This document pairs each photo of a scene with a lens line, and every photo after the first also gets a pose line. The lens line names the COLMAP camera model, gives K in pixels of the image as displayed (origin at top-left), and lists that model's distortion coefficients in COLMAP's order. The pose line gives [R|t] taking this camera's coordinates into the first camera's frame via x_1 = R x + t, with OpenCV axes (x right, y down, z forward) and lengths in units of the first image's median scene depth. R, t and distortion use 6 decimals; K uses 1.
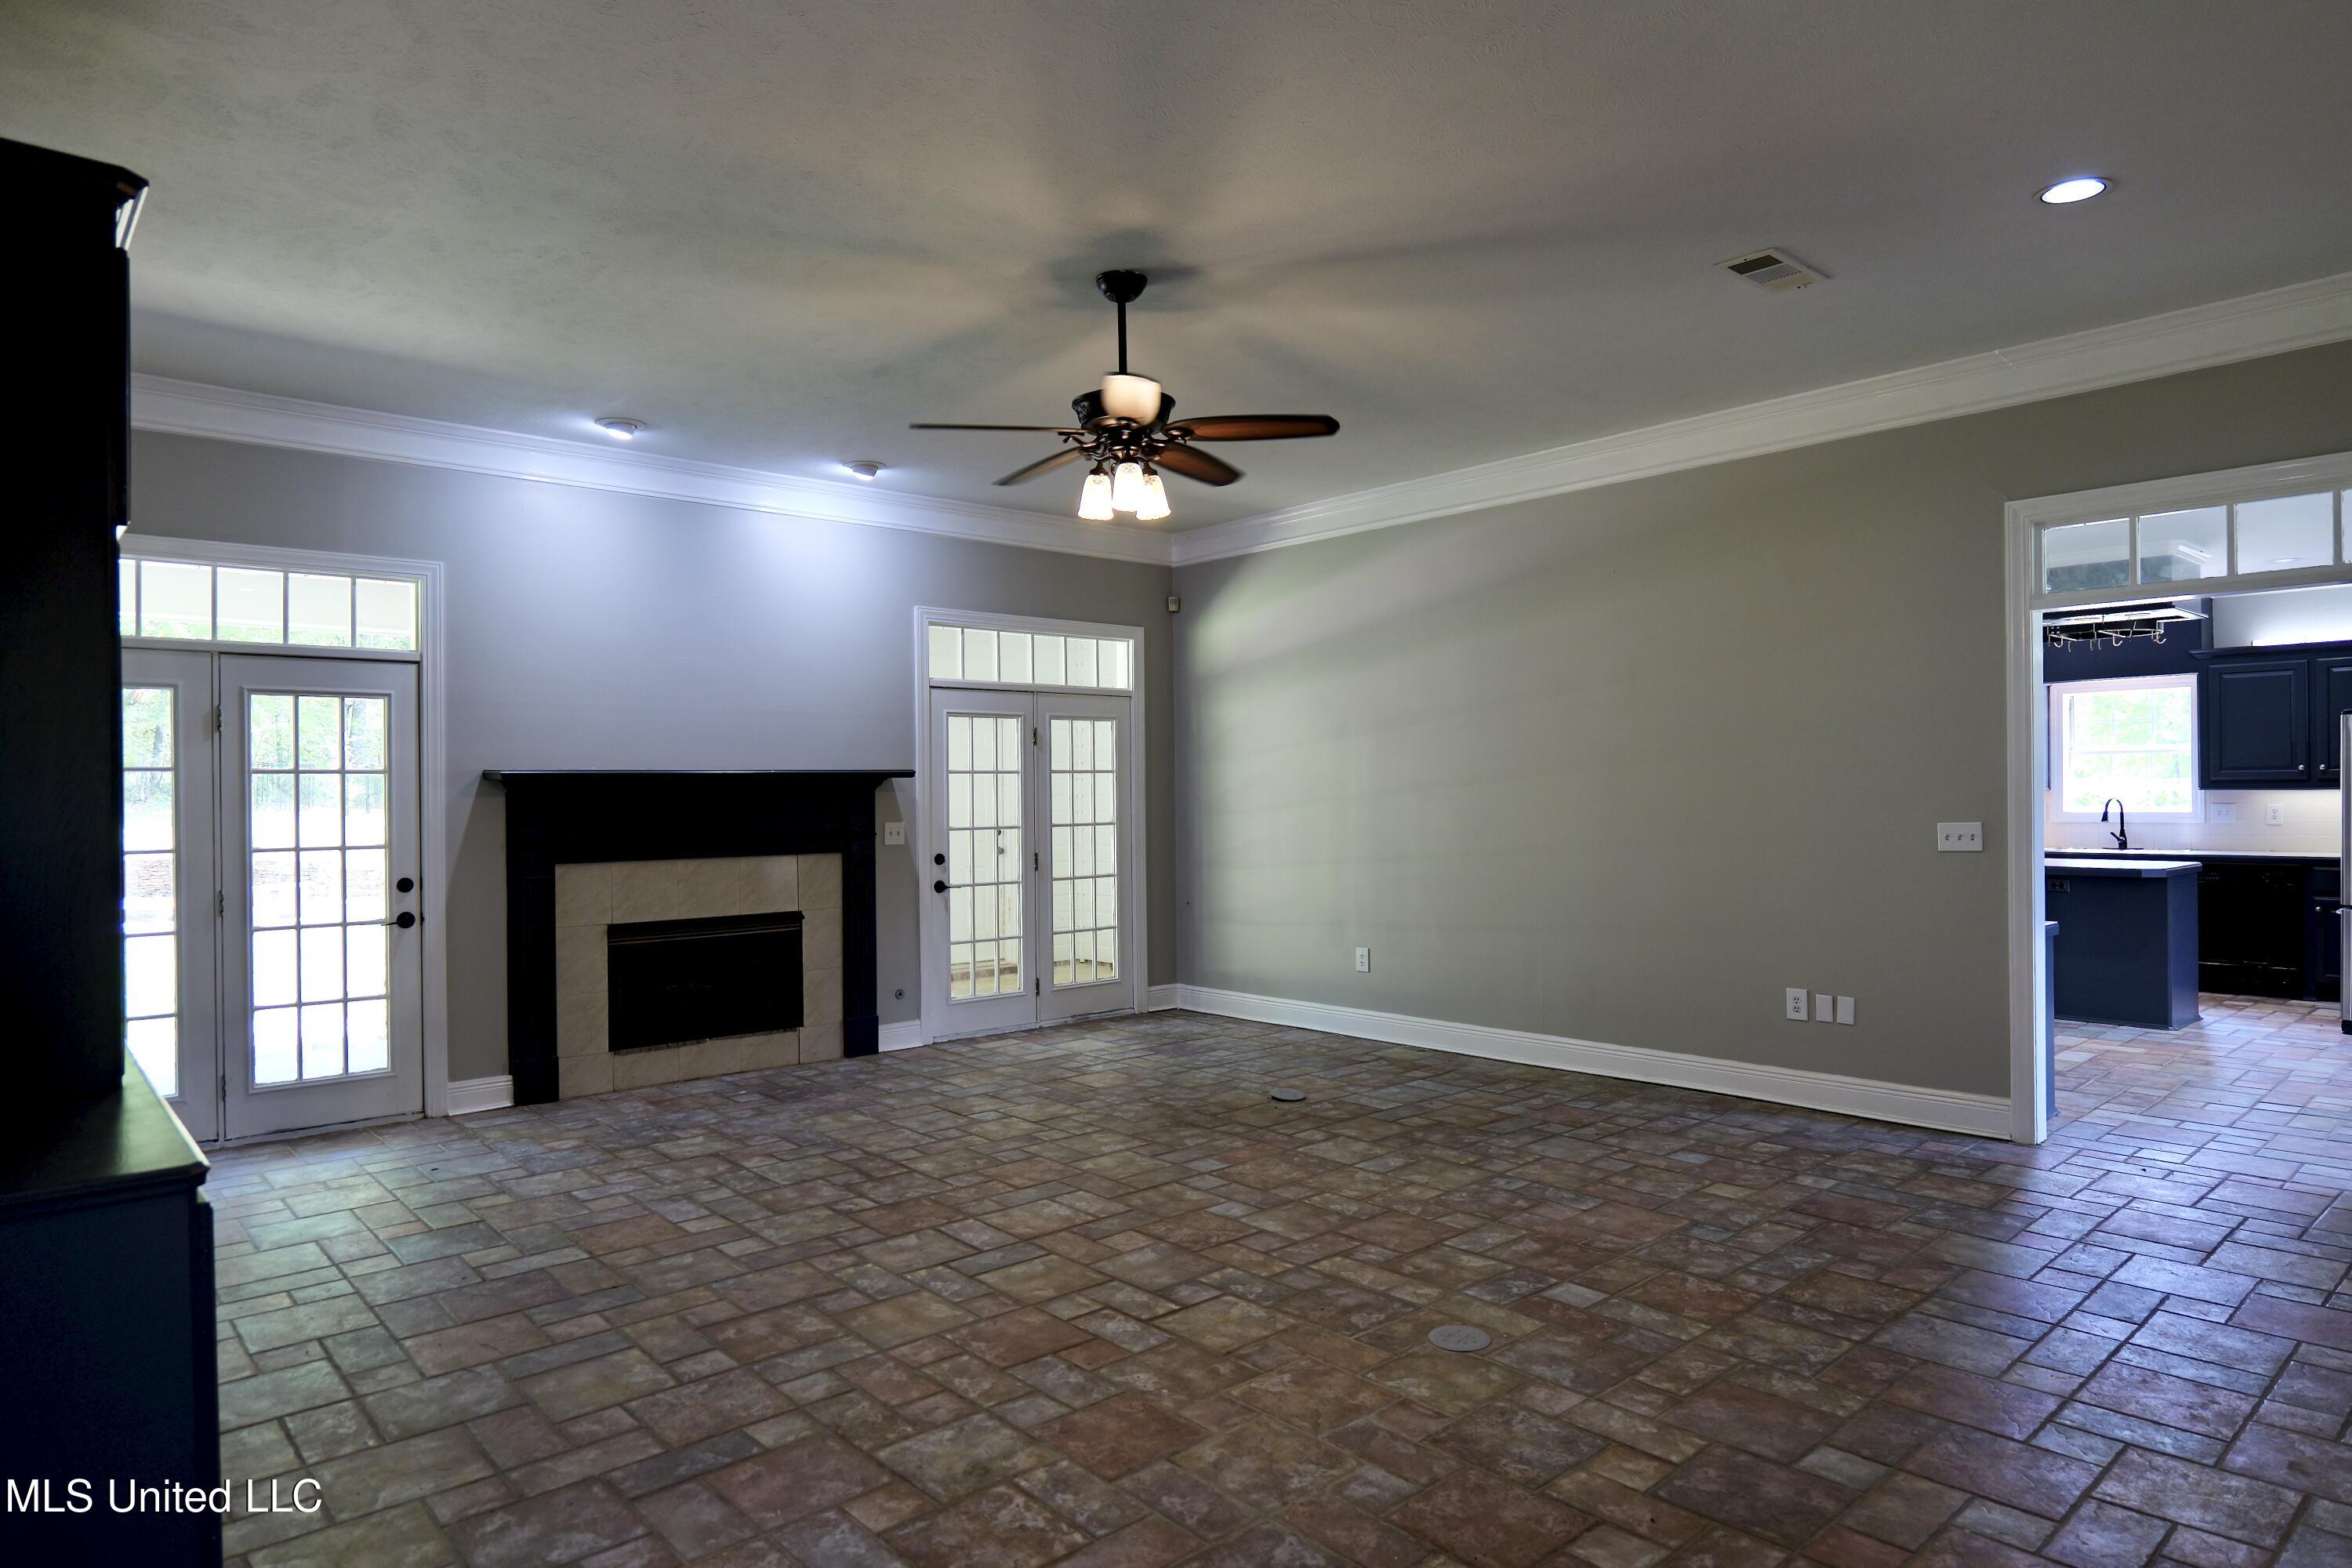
lens RADIAL K [[1373.2, 0, 1183.0], [0, 1373.2, 784.7], [0, 0, 1]] dist [-0.031879, 0.013348]
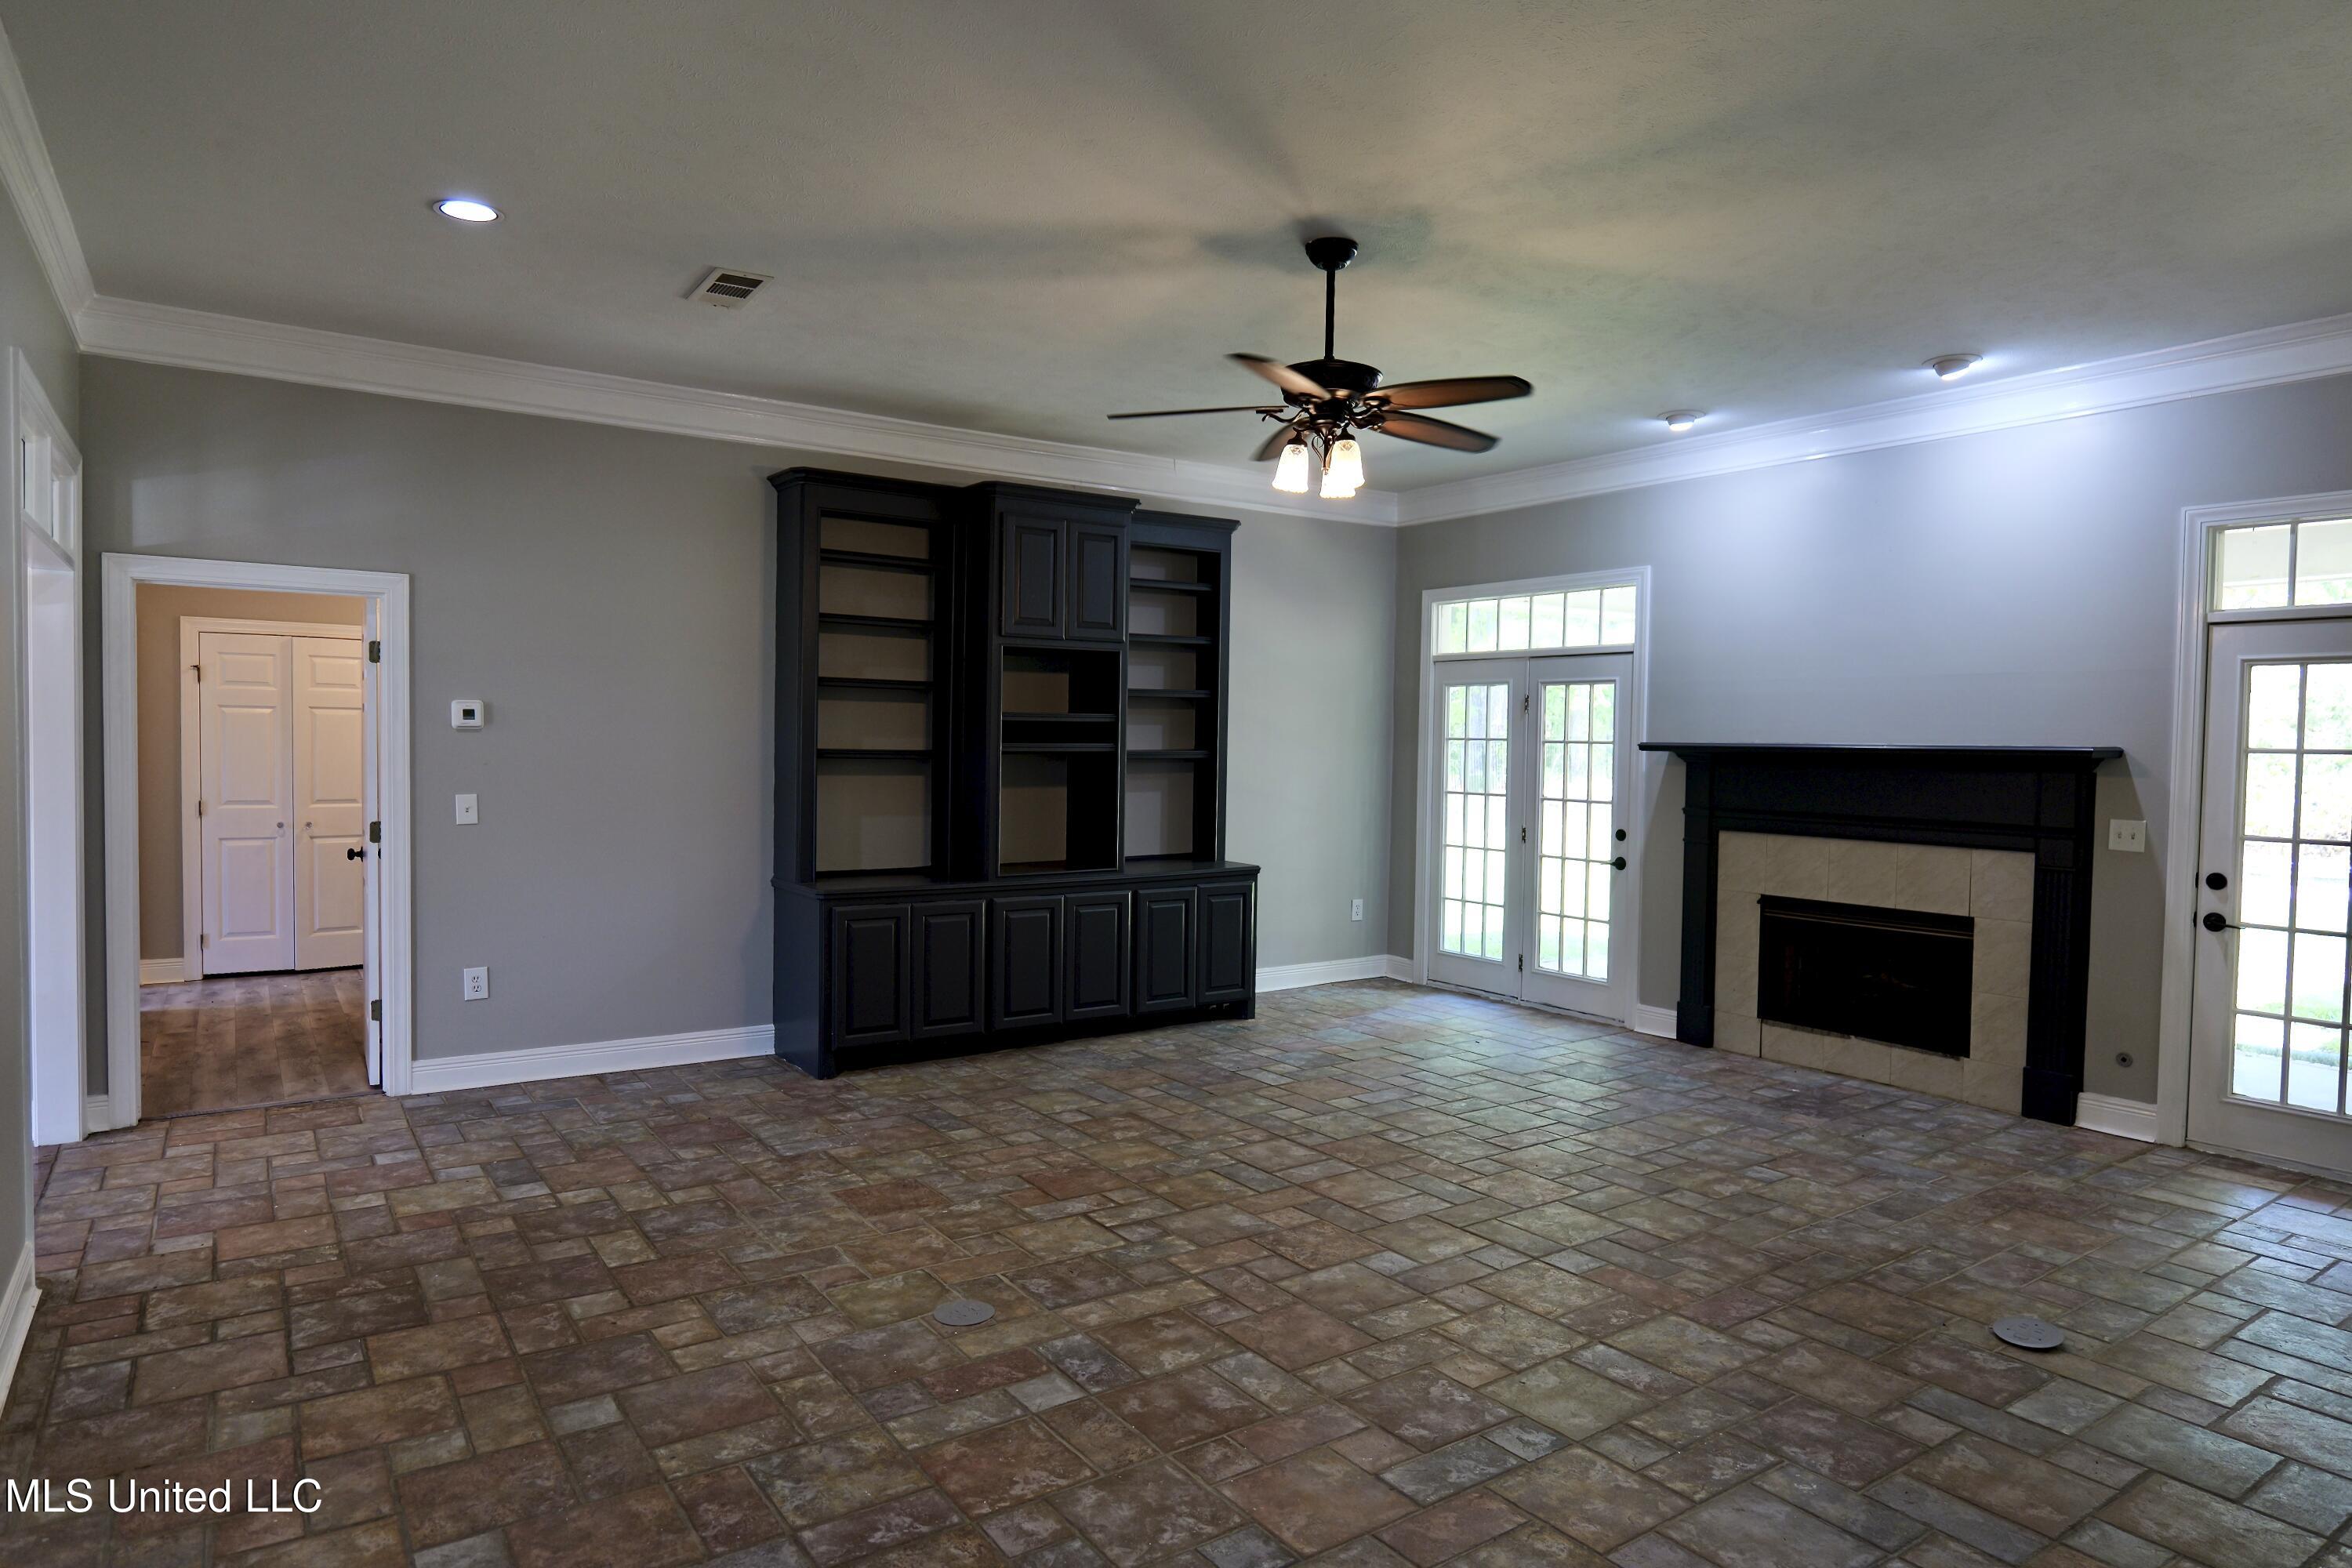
lens RADIAL K [[1373.2, 0, 1183.0], [0, 1373.2, 784.7], [0, 0, 1]] dist [-0.031879, 0.013348]
pose [[-0.122230, 0.043511, -0.991548, 0.864152], [-0.008284, 0.998959, 0.044858, -0.029318], [0.992467, 0.013697, -0.121742, 0.934322]]
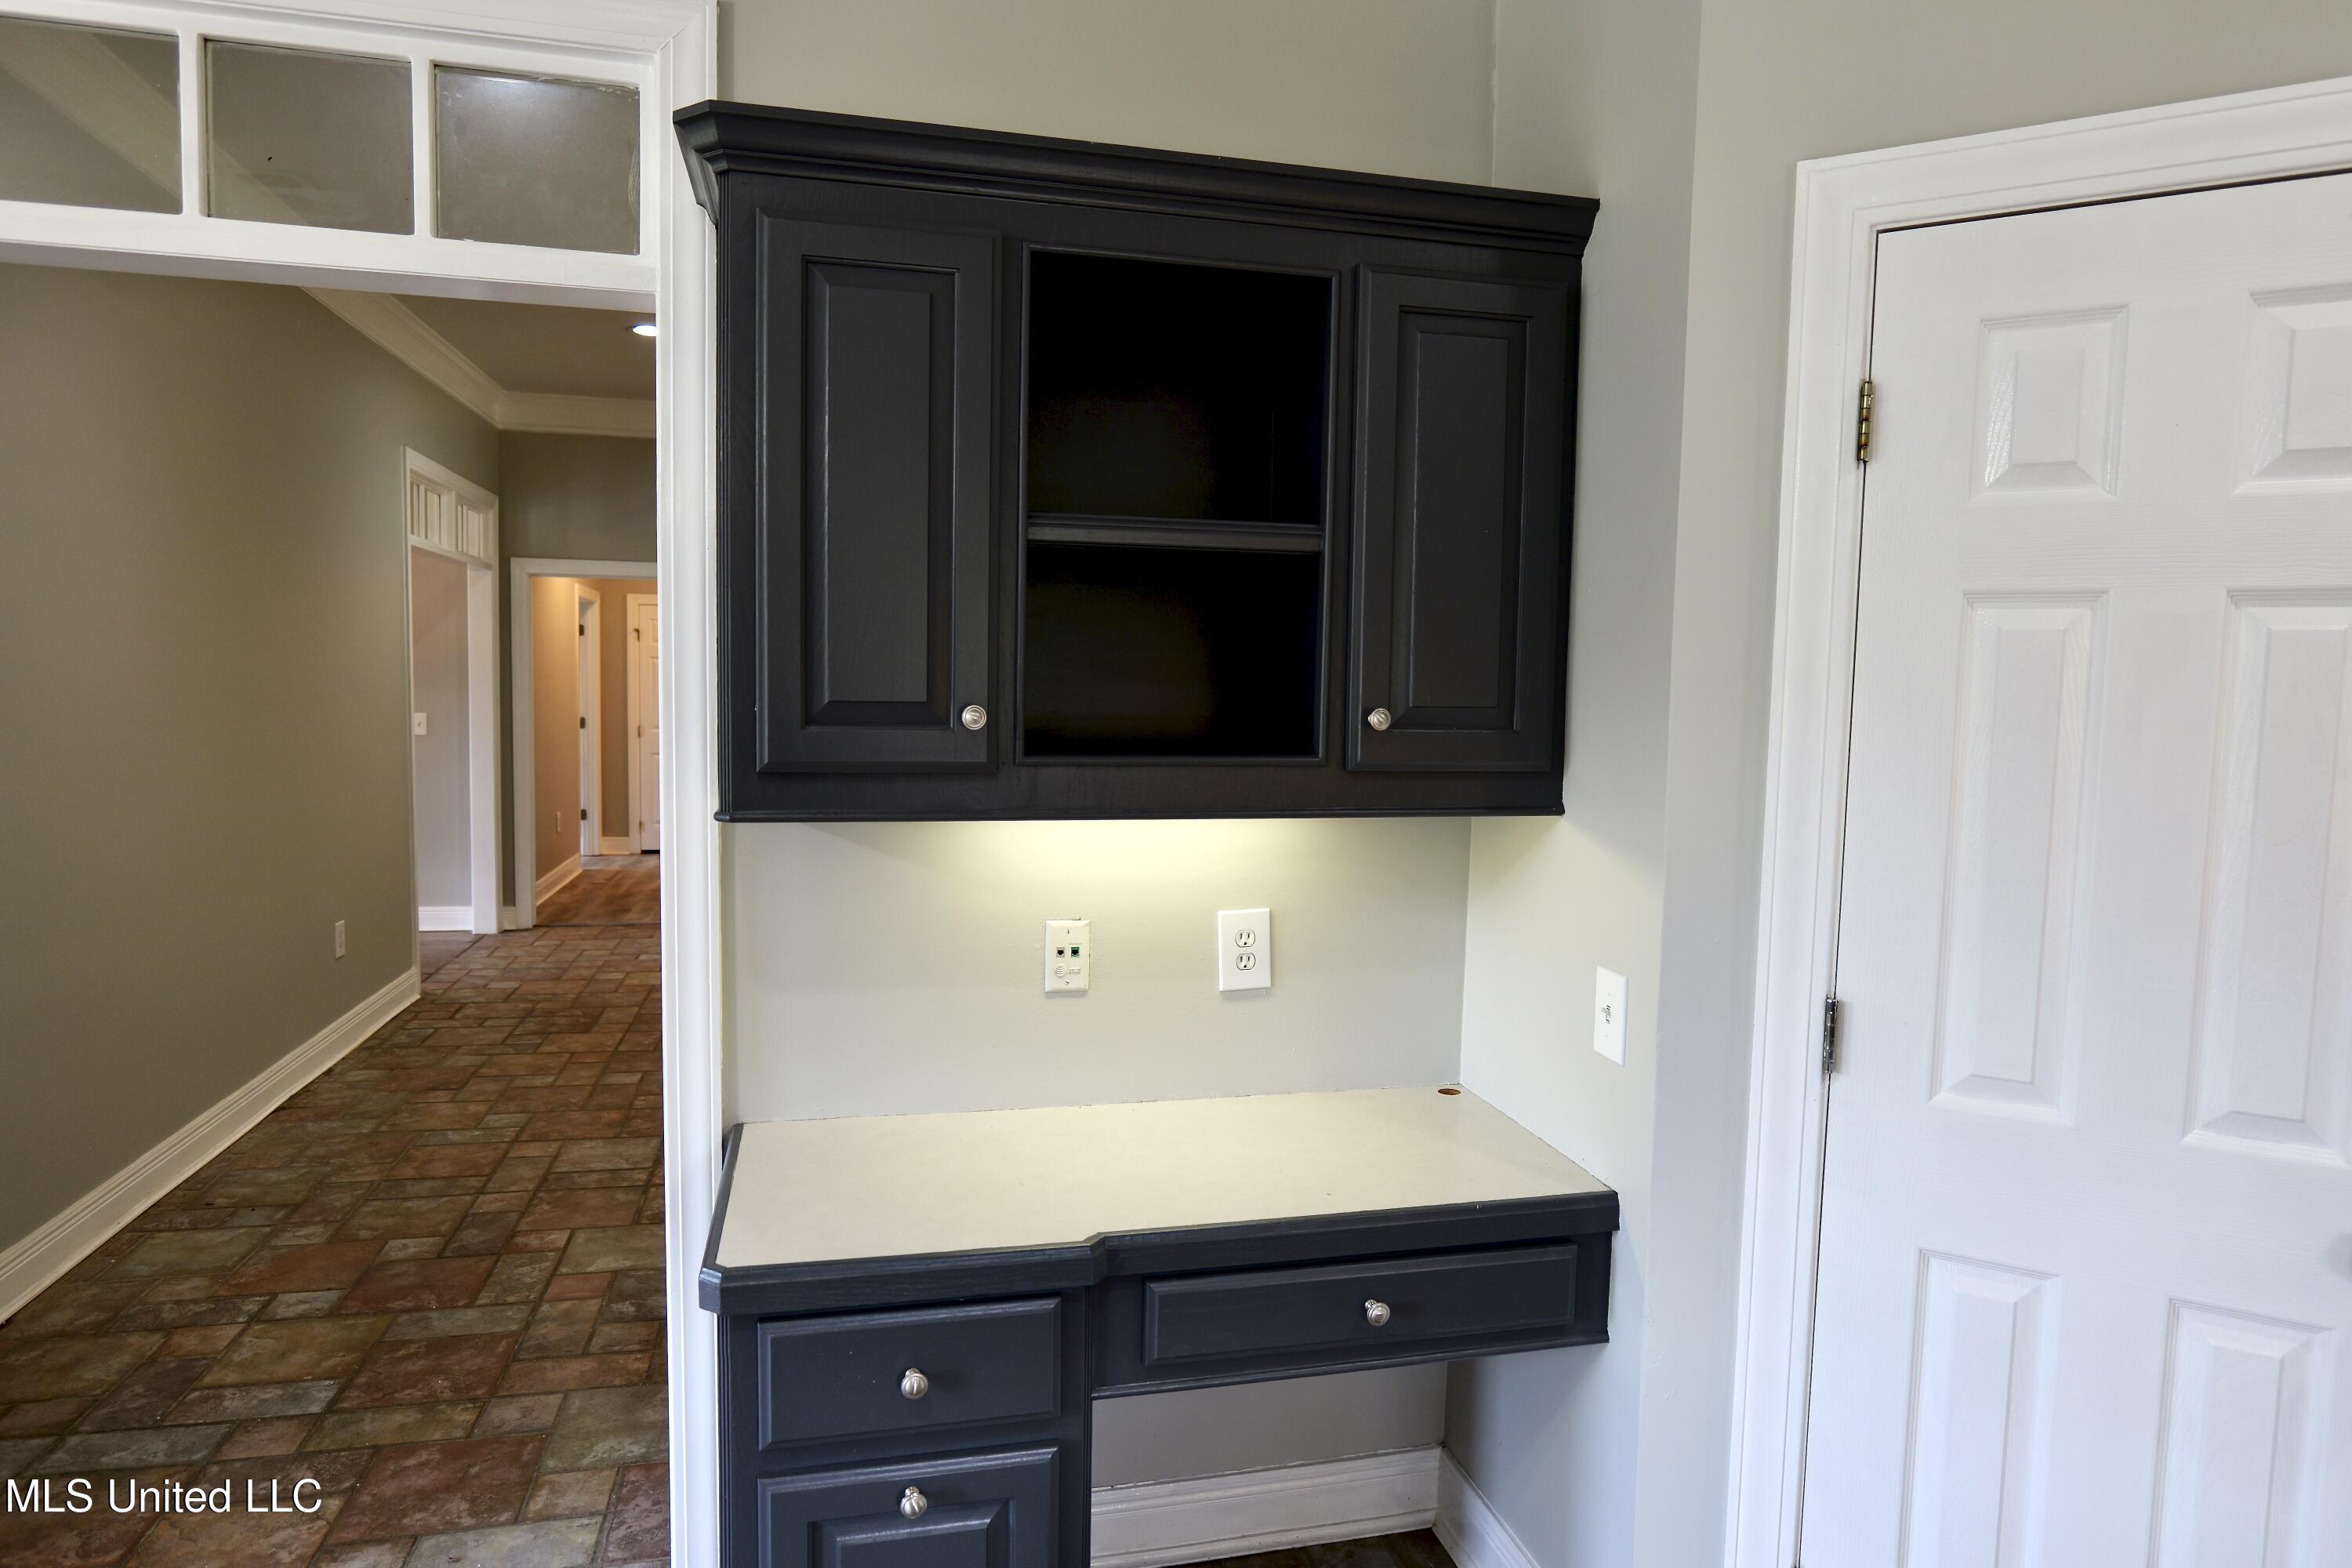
lens RADIAL K [[1373.2, 0, 1183.0], [0, 1373.2, 784.7], [0, 0, 1]] dist [-0.031879, 0.013348]
pose [[-0.467173, 0.066681, -0.881648, 1.002812], [-0.011497, 0.996610, 0.081467, -0.025664], [0.884091, 0.048195, -0.464823, 1.455829]]
